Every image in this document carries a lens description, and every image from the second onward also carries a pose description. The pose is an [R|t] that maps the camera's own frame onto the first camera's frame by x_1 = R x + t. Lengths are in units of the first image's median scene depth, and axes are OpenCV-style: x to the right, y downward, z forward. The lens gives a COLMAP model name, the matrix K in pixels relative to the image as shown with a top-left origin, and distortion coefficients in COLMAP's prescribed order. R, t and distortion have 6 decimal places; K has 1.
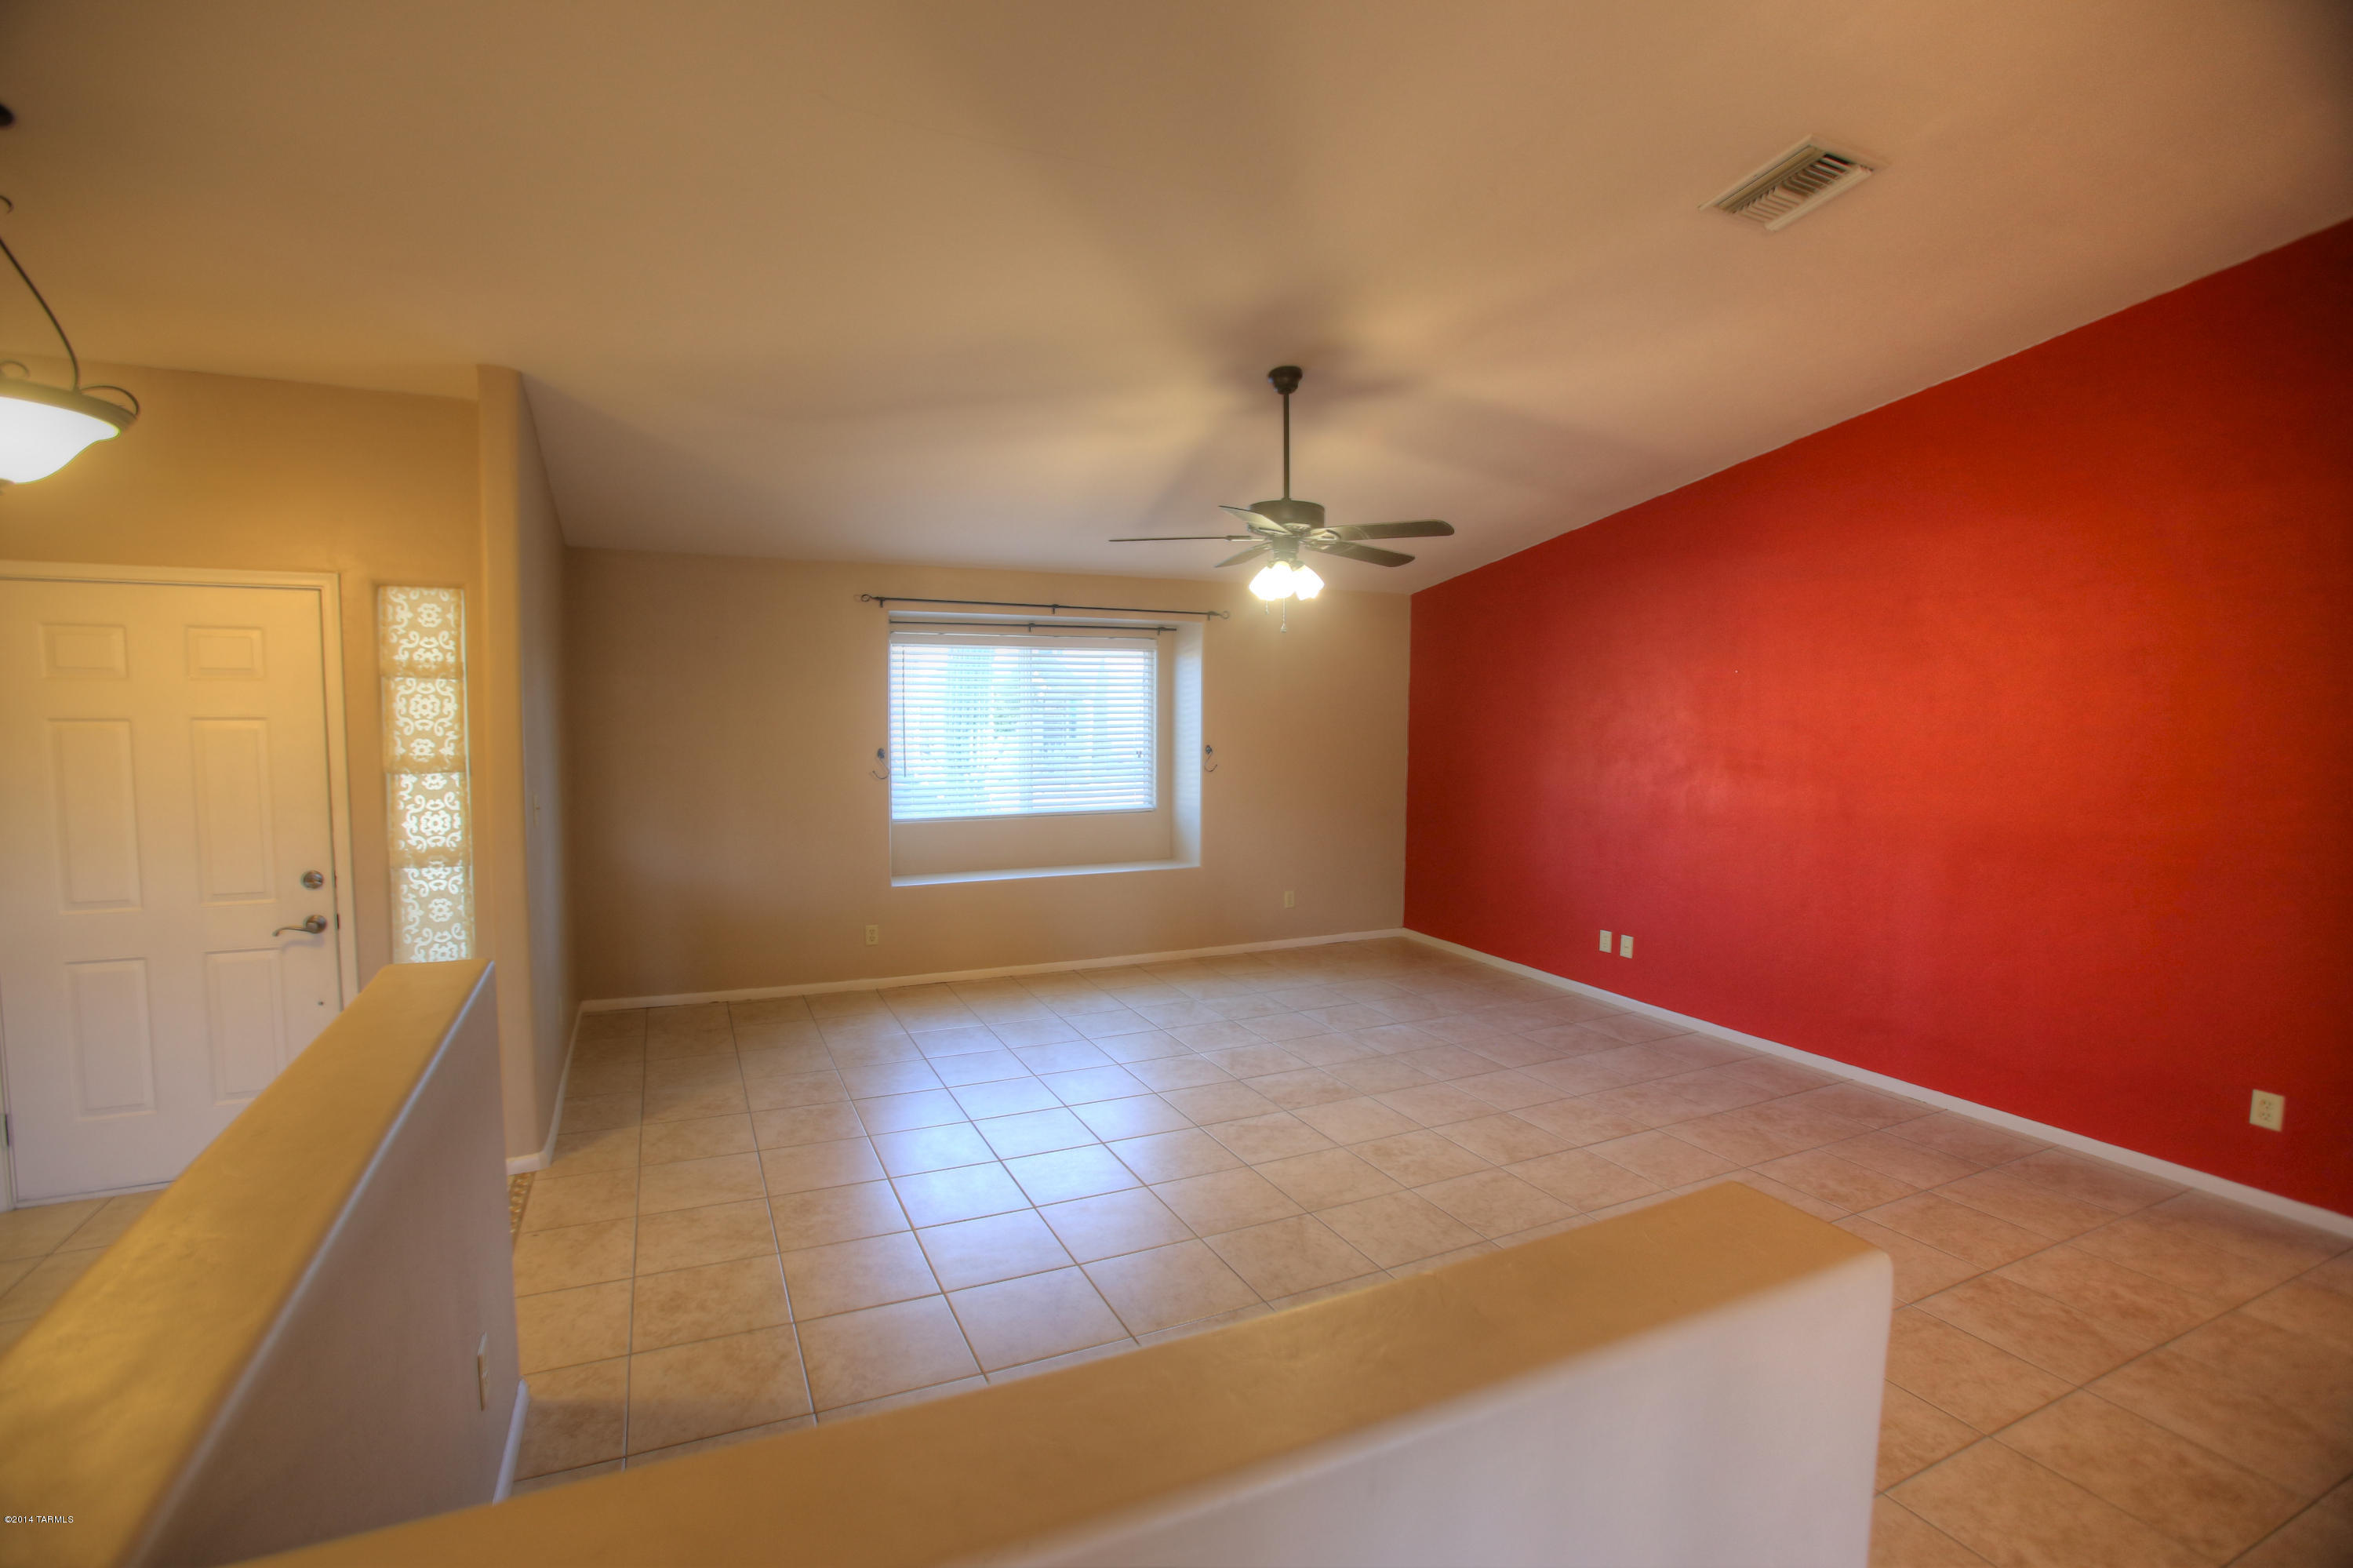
lens RADIAL K [[1079.4, 0, 1159.8], [0, 1079.4, 785.8], [0, 0, 1]] dist [-0.076366, 0.032811]
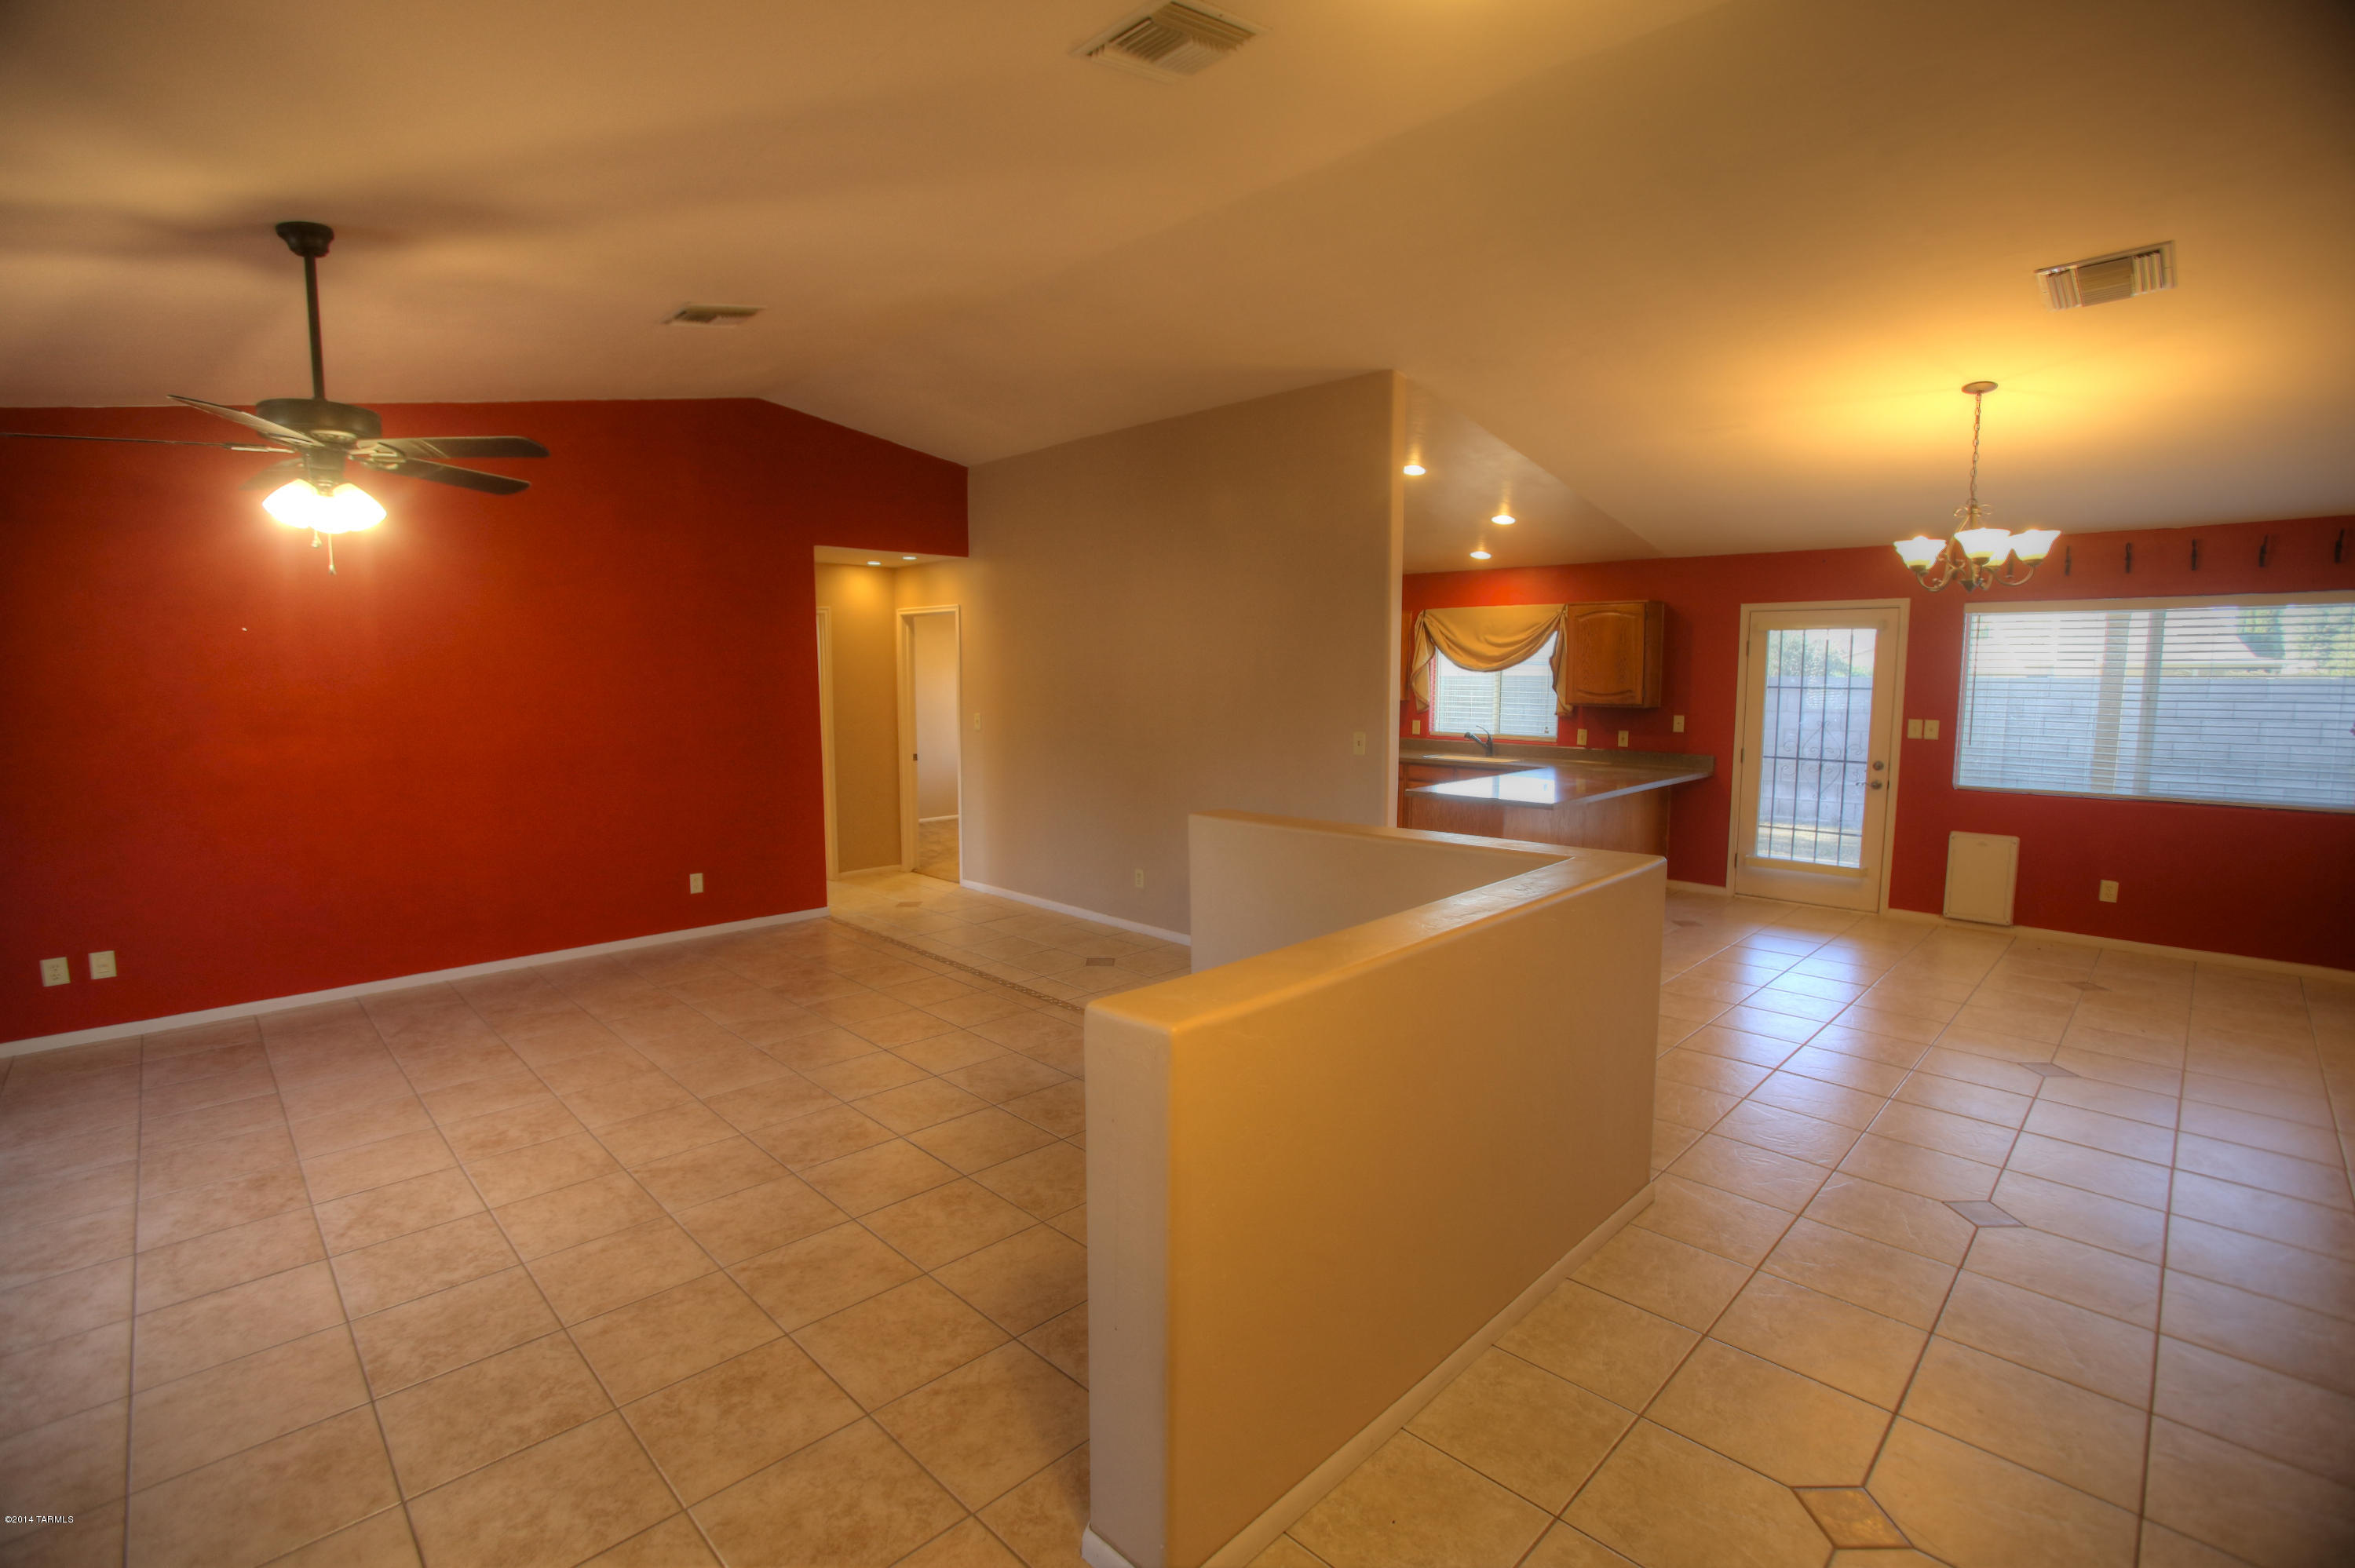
lens RADIAL K [[1080.1, 0, 1160.7], [0, 1080.1, 785.8], [0, 0, 1]] dist [-0.076366, 0.032811]
pose [[-0.329835, -0.113074, 0.937242, -0.812910], [0.071887, 0.986910, 0.144365, -0.058018], [-0.941297, 0.114992, -0.317389, 0.703338]]
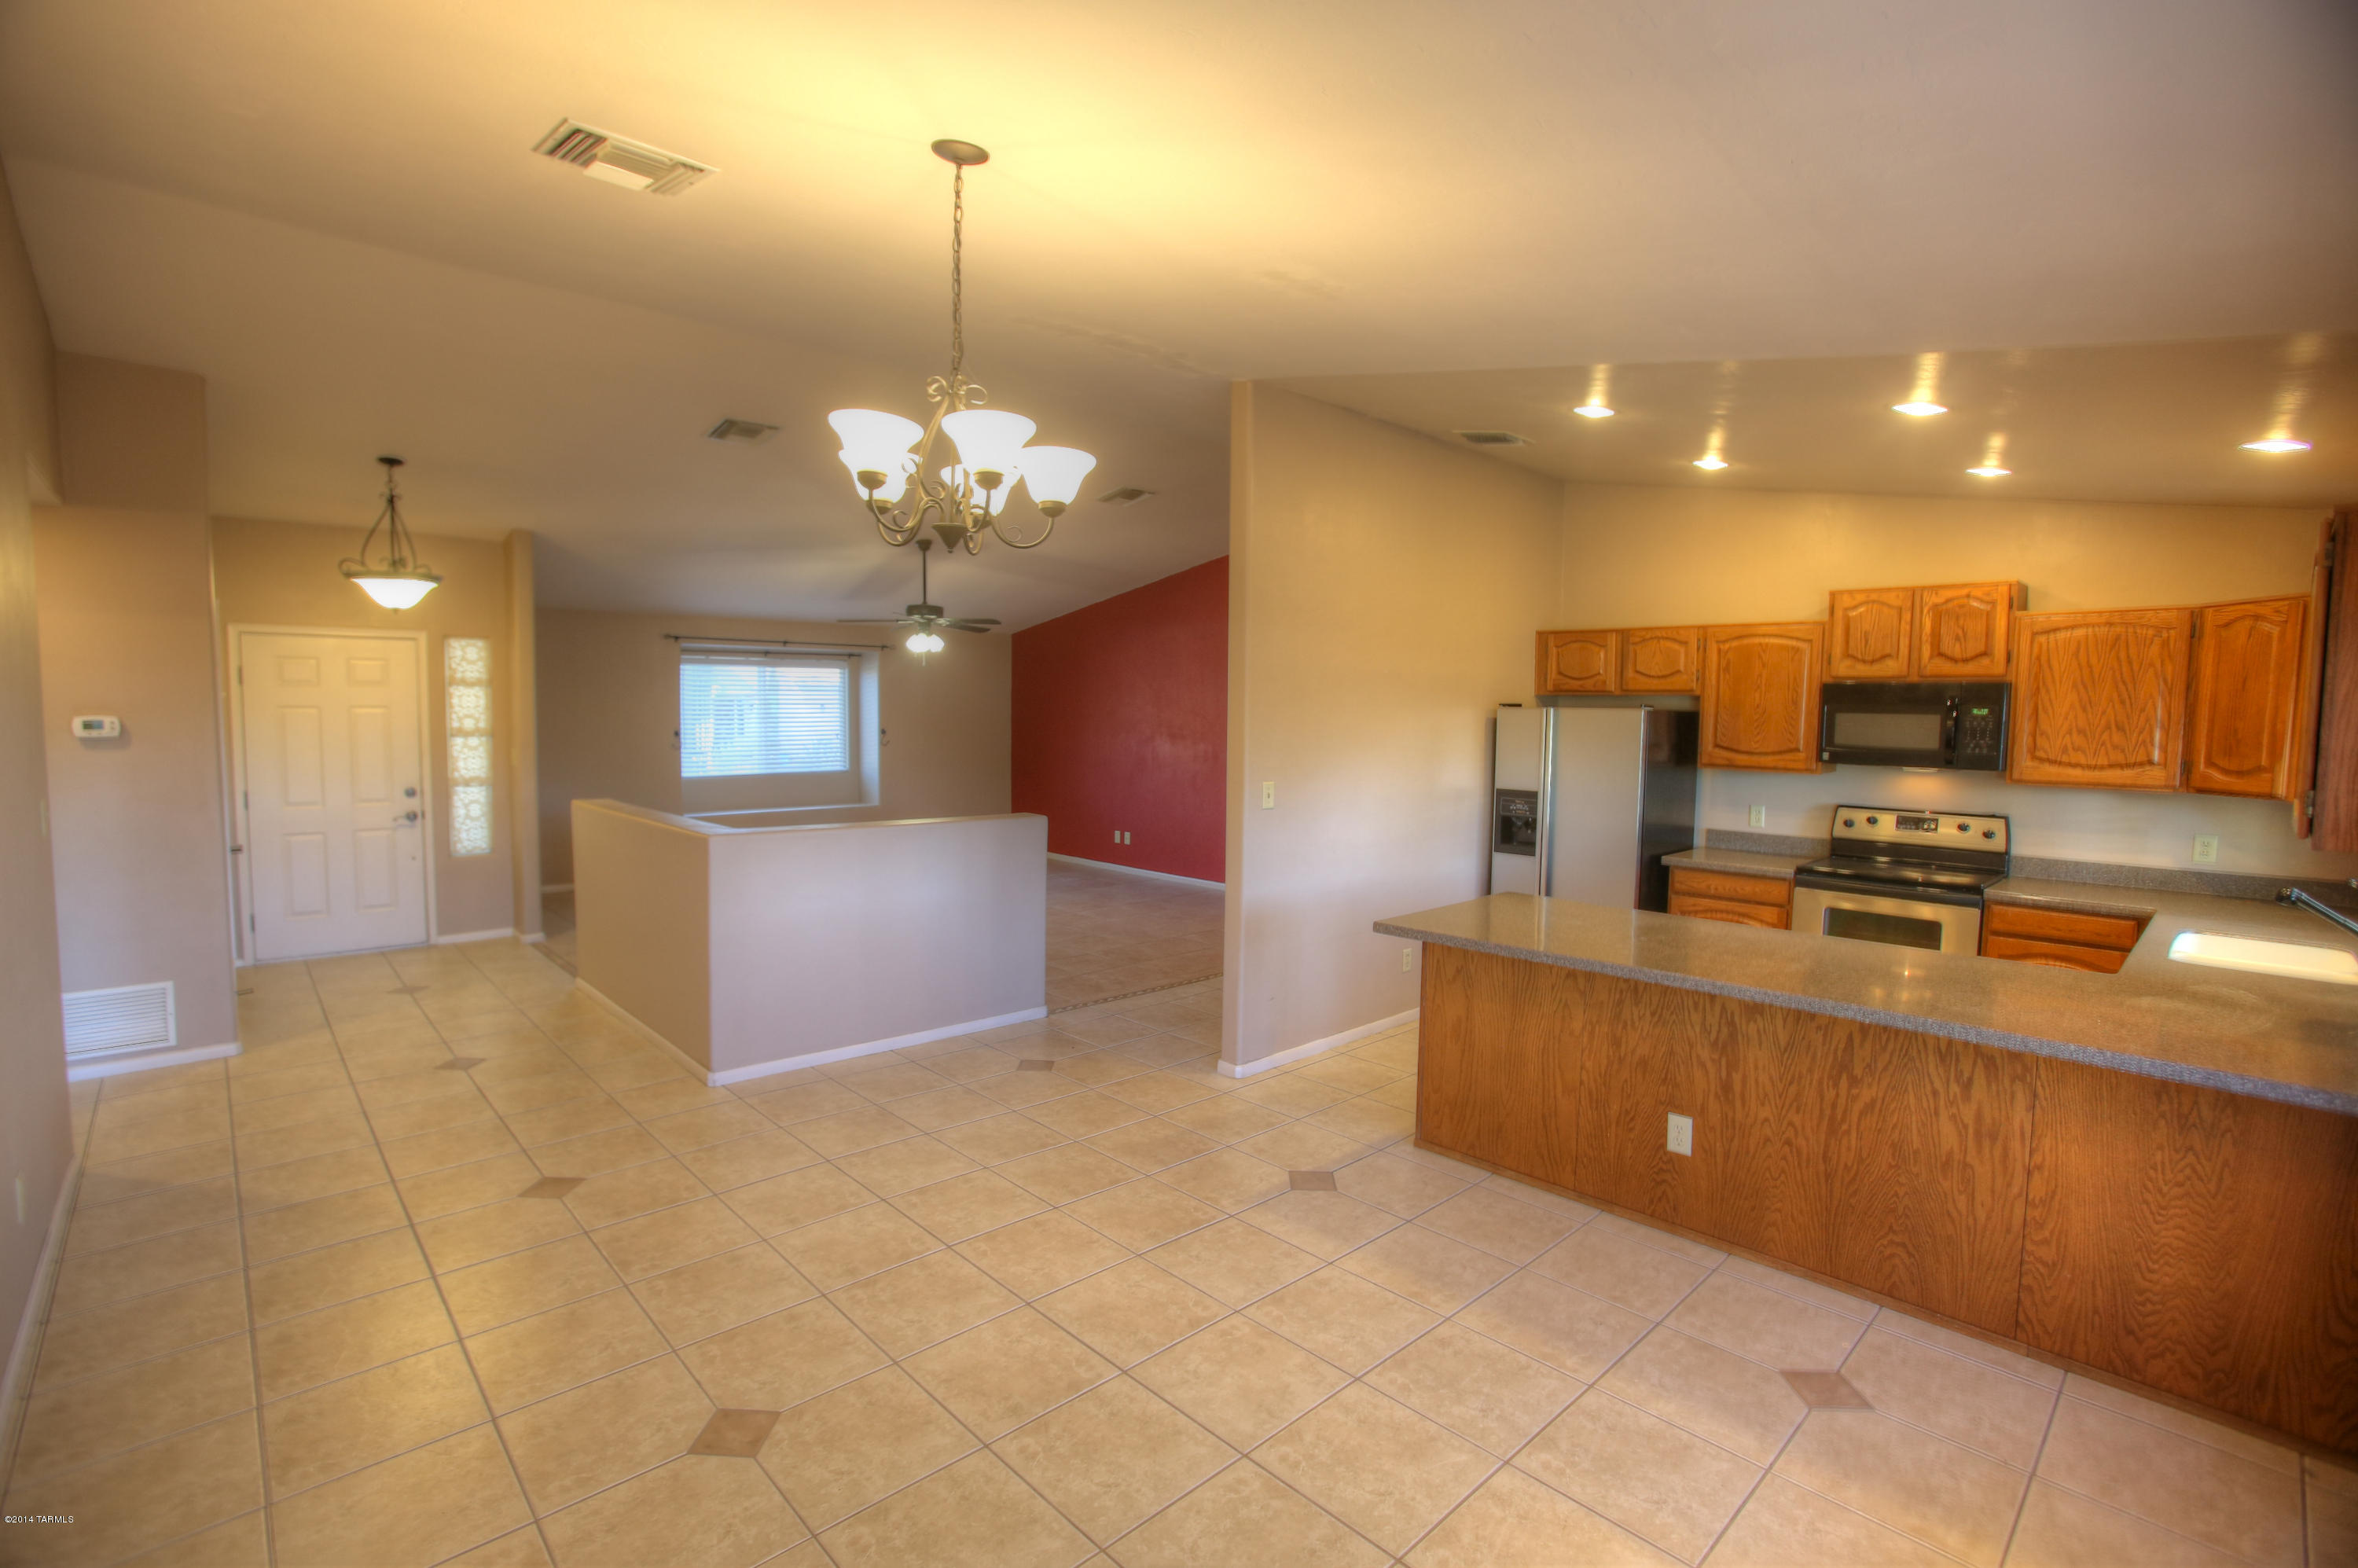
lens RADIAL K [[1081.6, 0, 1162.2], [0, 1081.6, 785.8], [0, 0, 1]] dist [-0.076366, 0.032811]
pose [[0.952873, -0.018900, 0.302779, -0.079134], [0.019616, 0.999807, 0.000676, 0.093321], [-0.302733, 0.005295, 0.953061, -1.111552]]
